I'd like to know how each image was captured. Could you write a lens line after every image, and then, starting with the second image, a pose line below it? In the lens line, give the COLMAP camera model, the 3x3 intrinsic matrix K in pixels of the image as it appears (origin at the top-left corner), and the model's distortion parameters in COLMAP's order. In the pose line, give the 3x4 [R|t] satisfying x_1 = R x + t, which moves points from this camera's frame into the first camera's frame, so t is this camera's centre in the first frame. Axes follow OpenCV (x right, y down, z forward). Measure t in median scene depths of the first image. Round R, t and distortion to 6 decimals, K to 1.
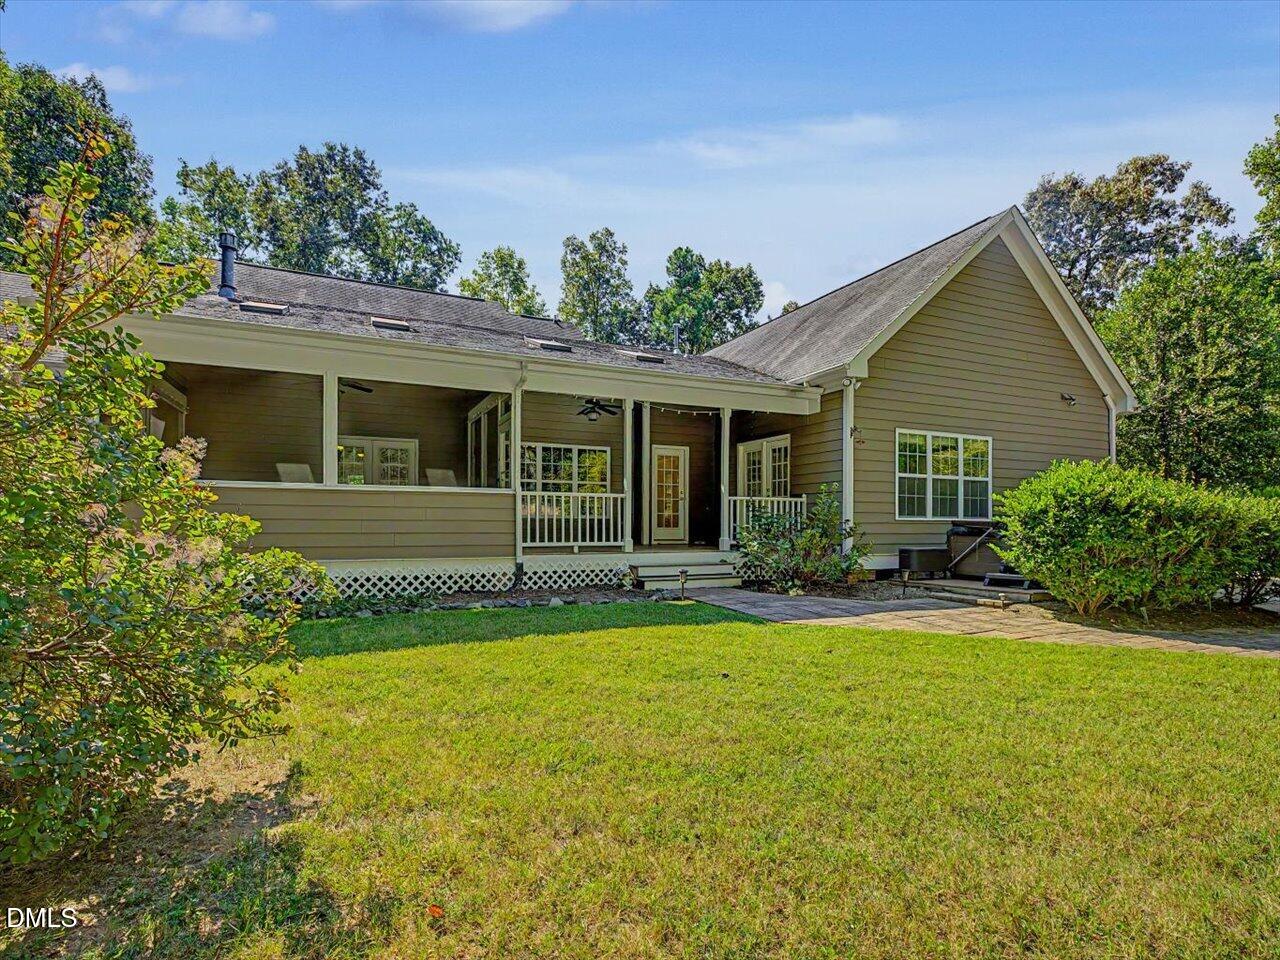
lens RADIAL K [[726.9, 0, 635.2], [0, 726.9, 473.4], [0, 0, 1]] dist [0.003667, 0.001287]
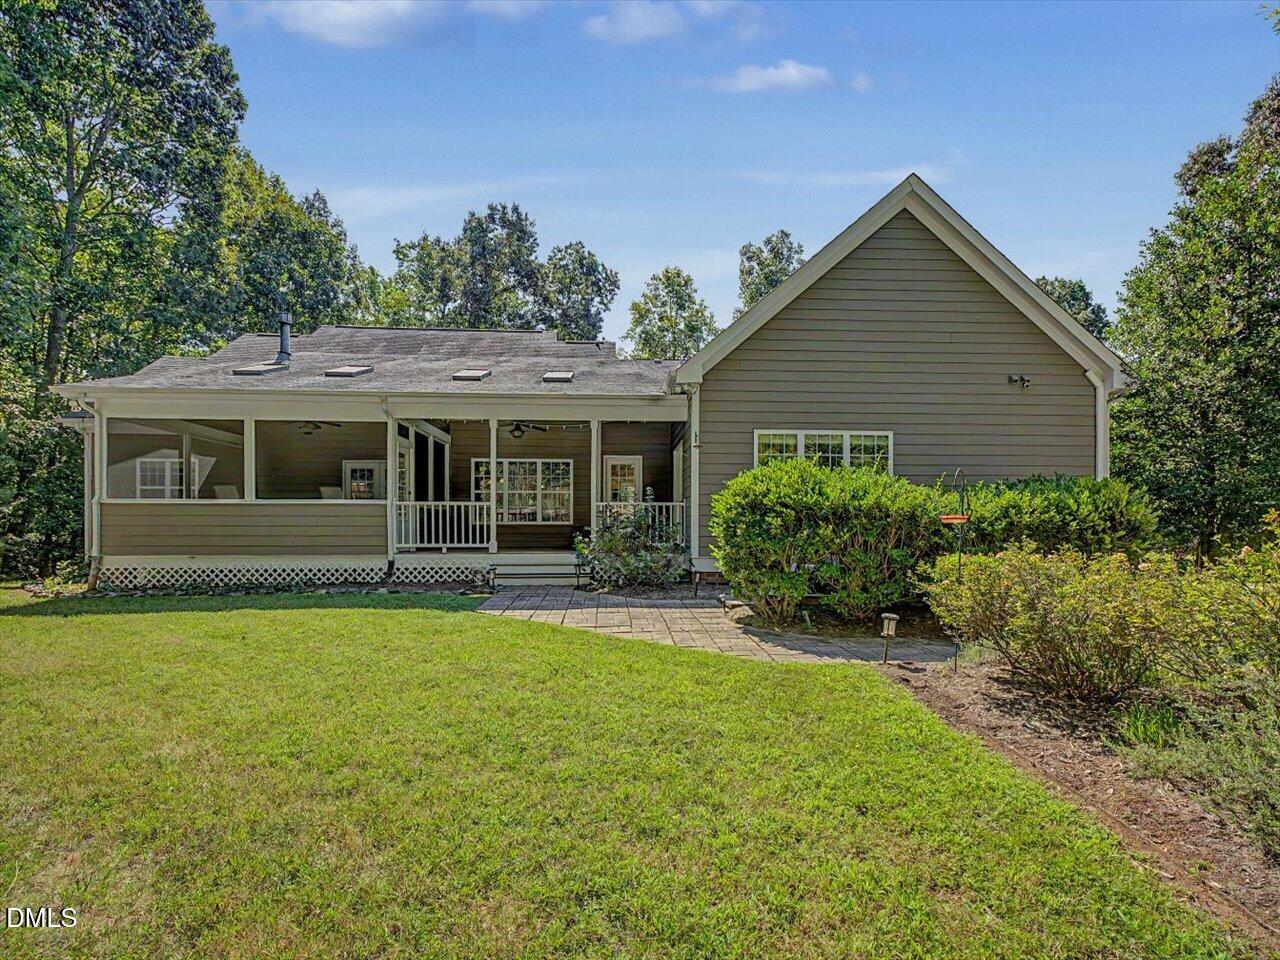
lens RADIAL K [[751.7, 0, 640.0], [0, 751.7, 480.0], [0, 0, 1]] dist [0.004766, 0.000752]
pose [[0.912601, -0.033087, -0.407510, 0.707497], [0.030391, 0.999452, -0.013090, 0.016438], [0.407720, -0.000439, 0.913107, 0.013313]]
